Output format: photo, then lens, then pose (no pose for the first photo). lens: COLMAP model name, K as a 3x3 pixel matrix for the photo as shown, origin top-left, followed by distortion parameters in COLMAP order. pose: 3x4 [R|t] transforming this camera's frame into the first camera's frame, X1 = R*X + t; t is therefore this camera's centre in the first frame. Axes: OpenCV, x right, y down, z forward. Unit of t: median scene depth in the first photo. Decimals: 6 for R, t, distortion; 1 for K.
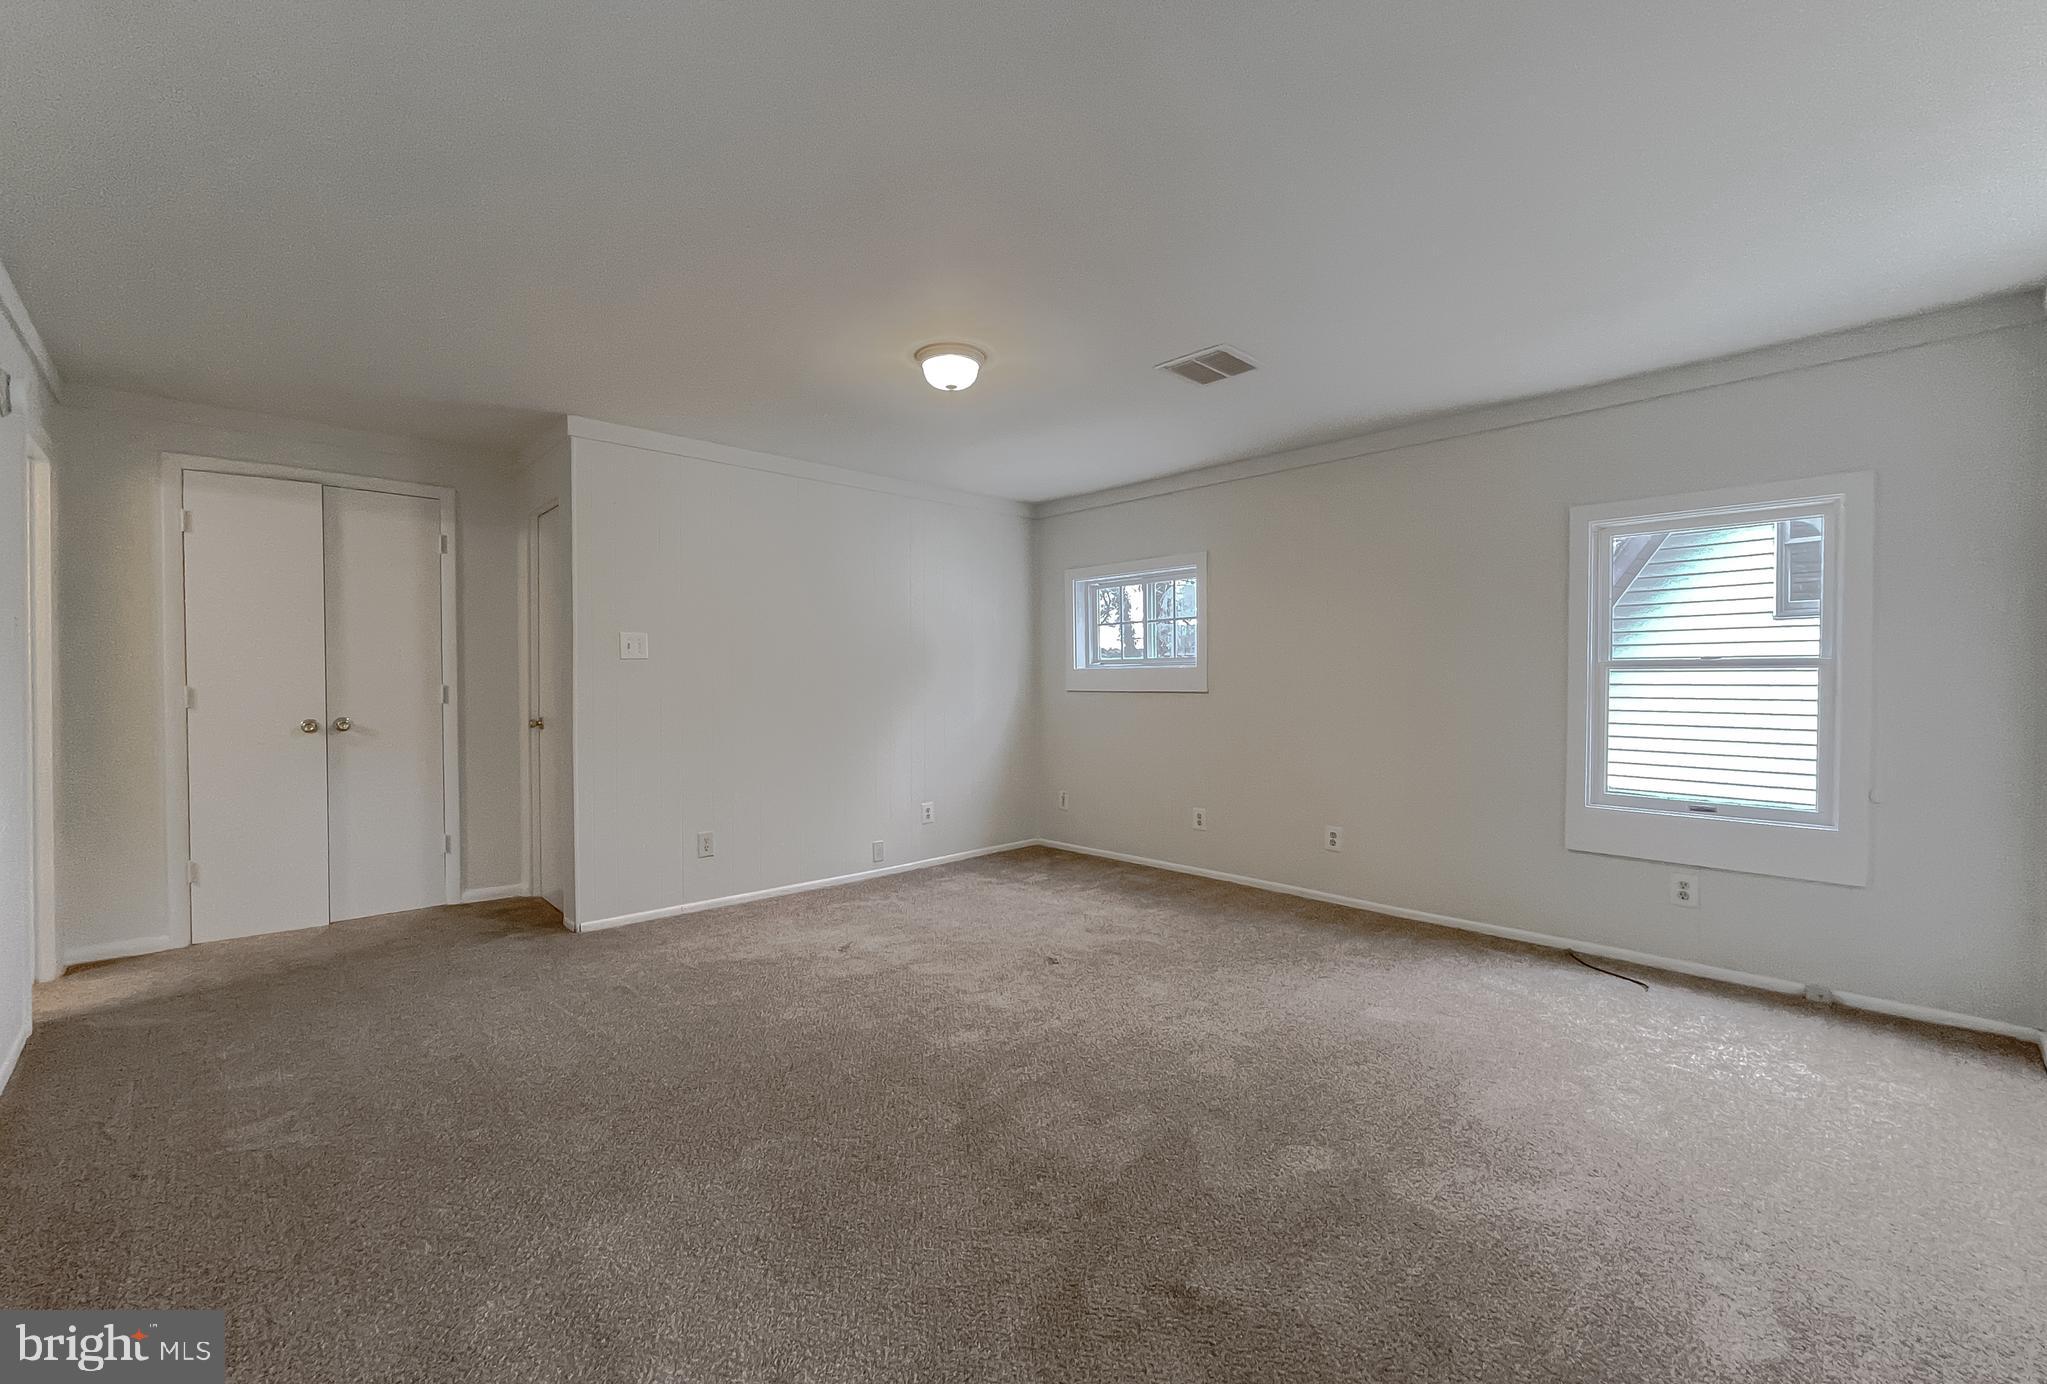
lens RADIAL K [[839.5, 0, 1001.4], [0, 839.5, 695.1], [0, 0, 1]] dist [0.000548, 0.000024]
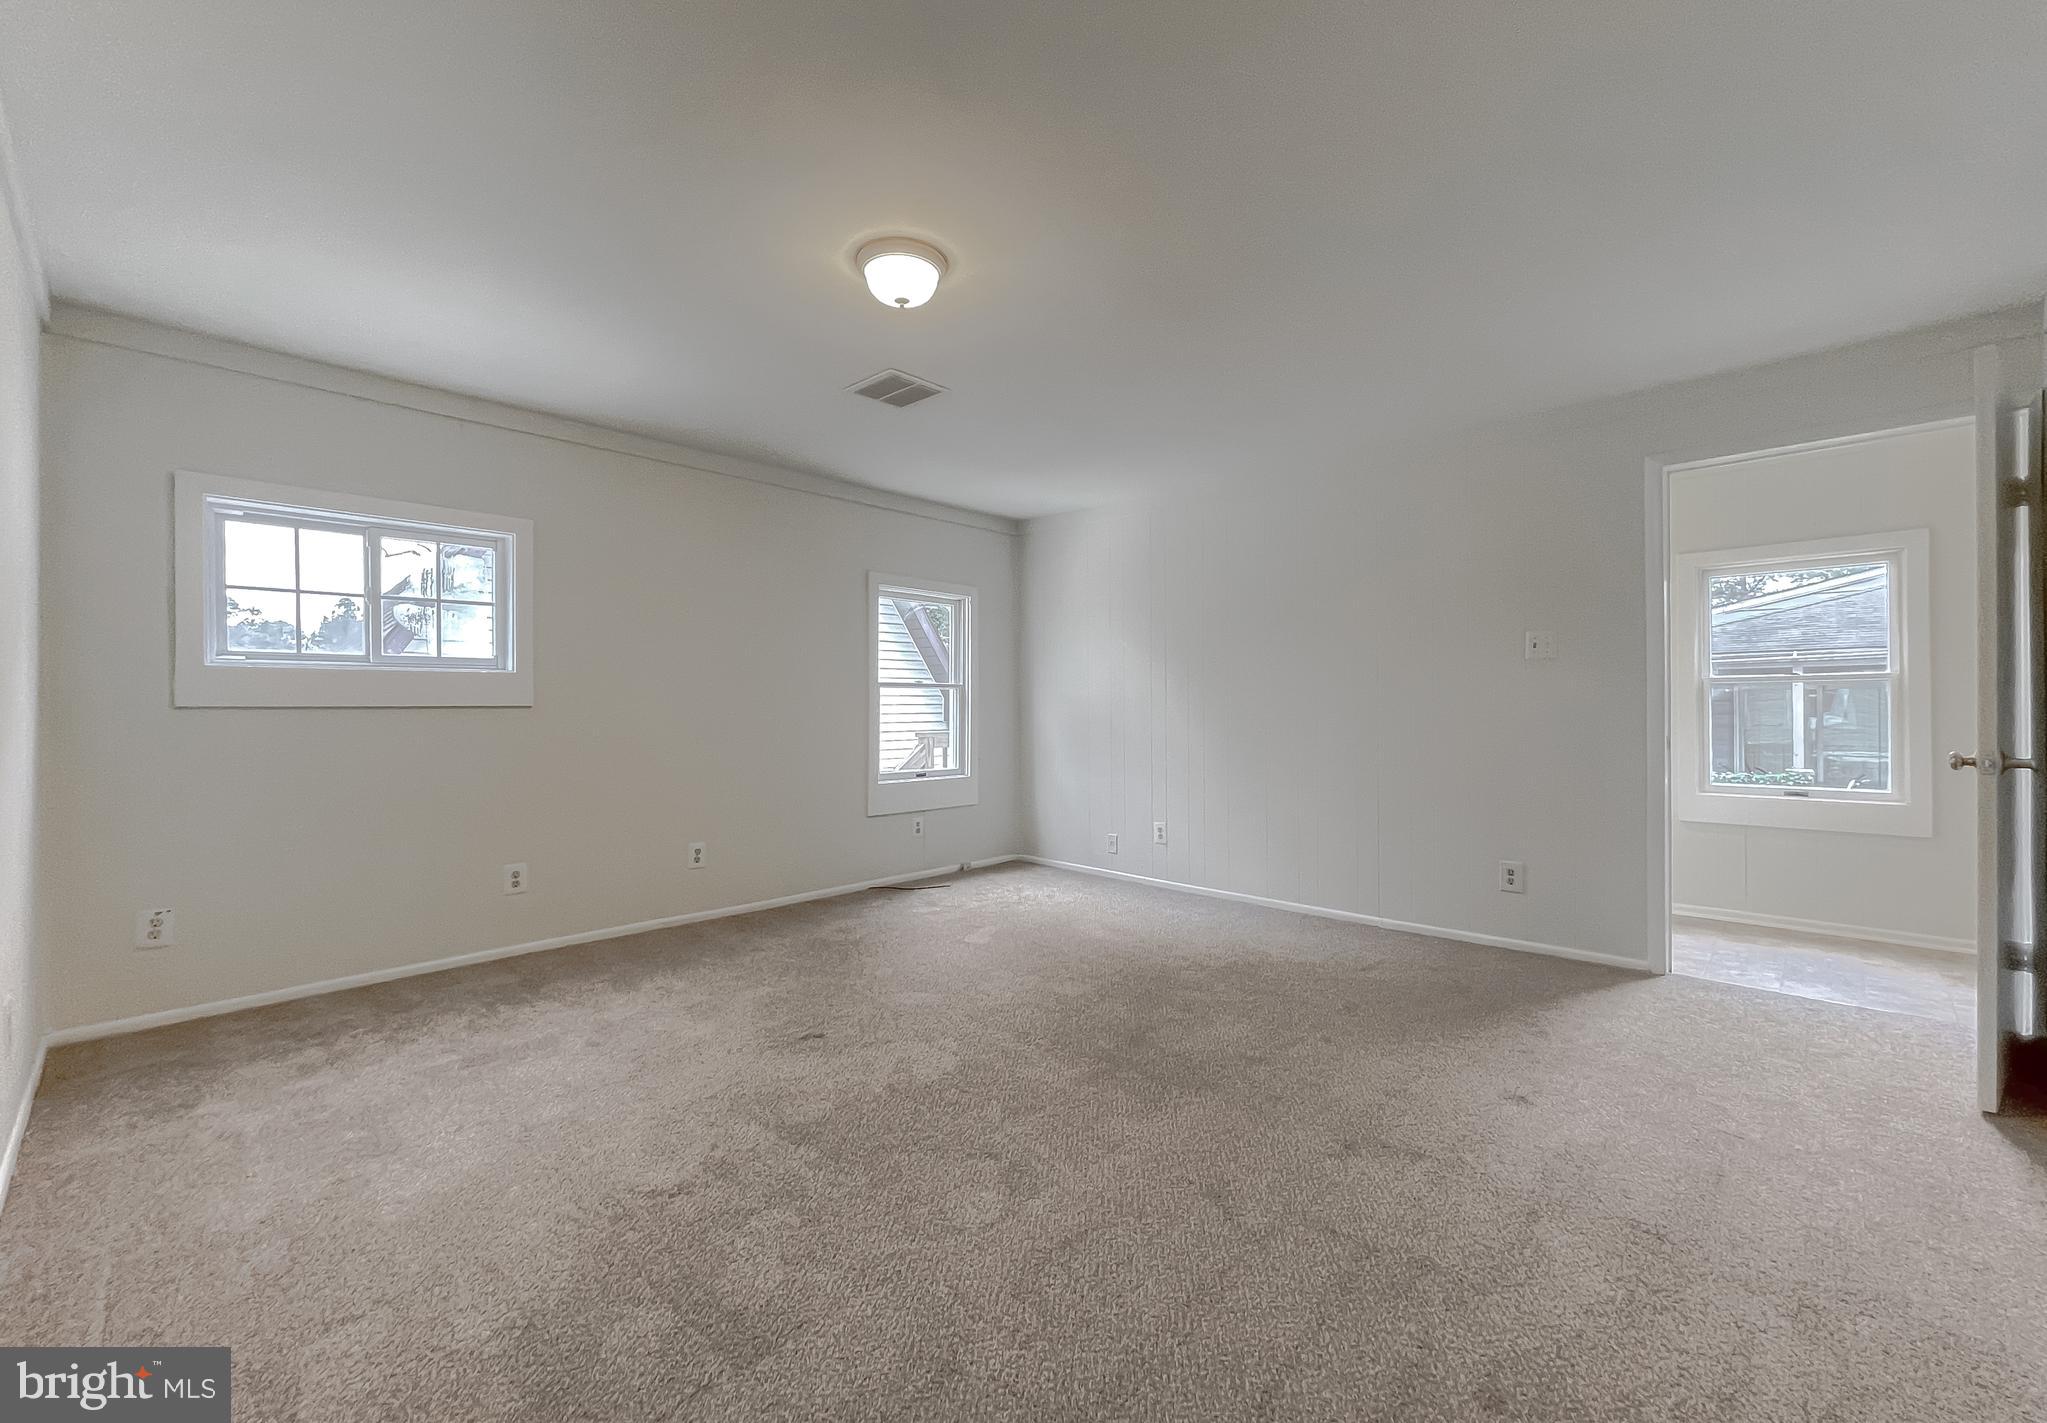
lens RADIAL K [[862.2, 0, 1023.5], [0, 862.2, 711.5], [0, 0, 1]] dist [0.000036, 0.000006]
pose [[-0.072343, -0.009374, 0.997336, -0.699363], [0.020083, 0.999739, 0.010854, 0.001235], [-0.997178, 0.020815, -0.072136, 0.771527]]
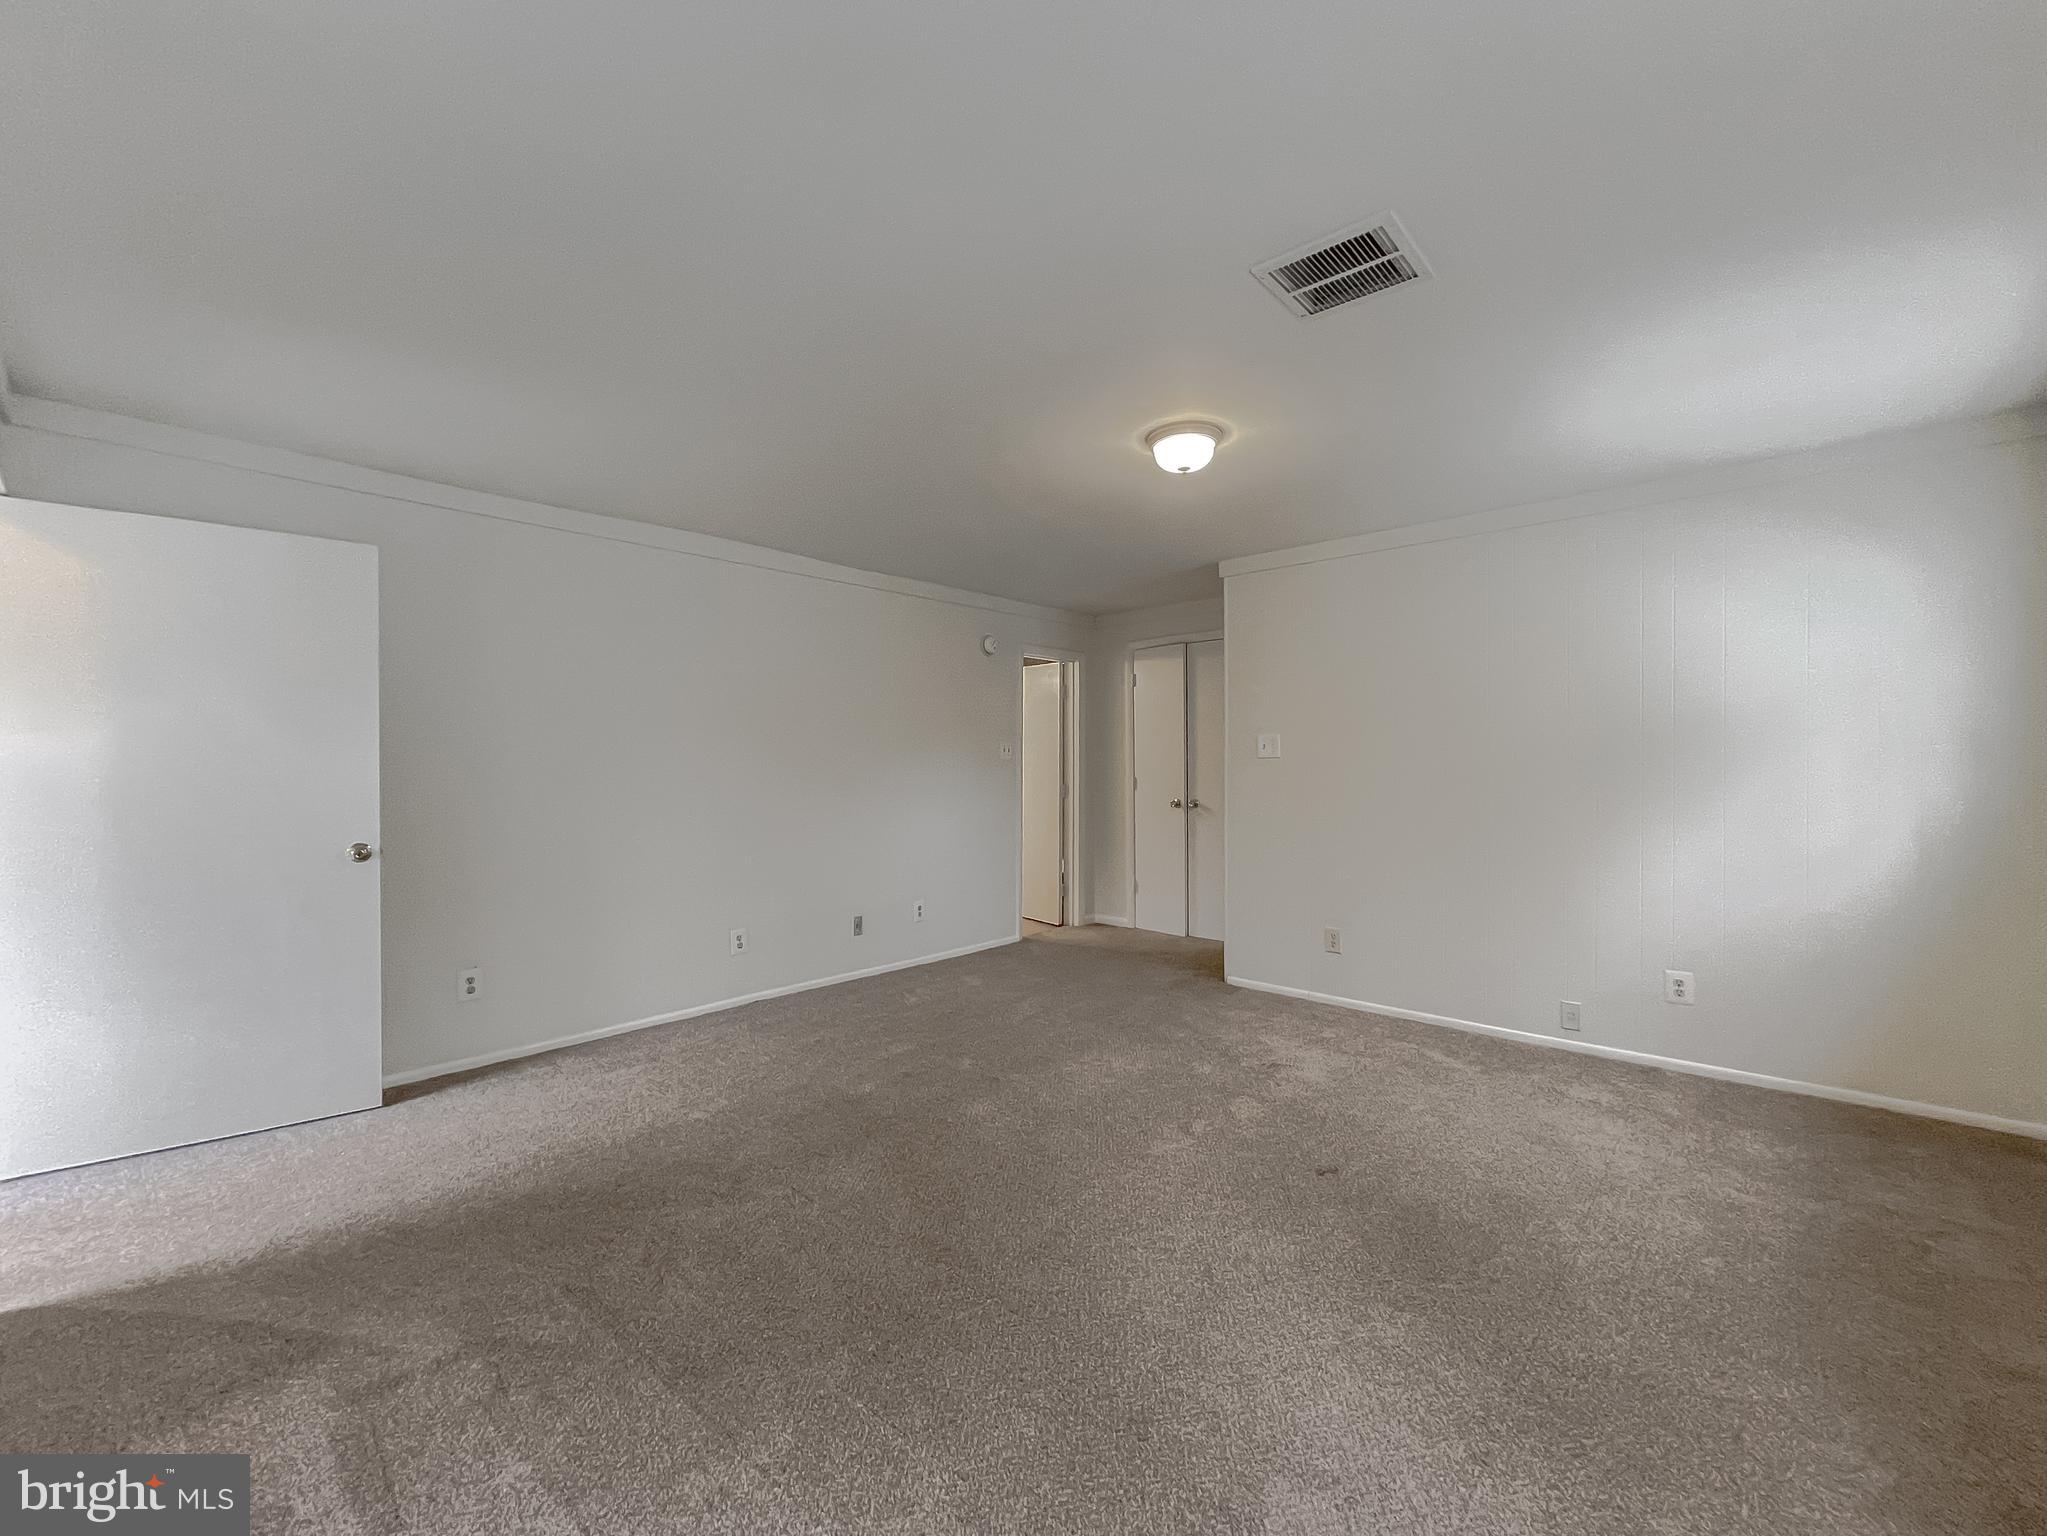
lens RADIAL K [[837.1, 0, 1017.4], [0, 837.1, 774.4], [0, 0, 1]] dist [0.000614, 0.000591]
pose [[0.084280, 0.012824, -0.996360, 0.689546], [-0.013778, 0.999837, 0.011703, -0.030835], [0.996347, 0.012741, 0.084443, 0.600410]]
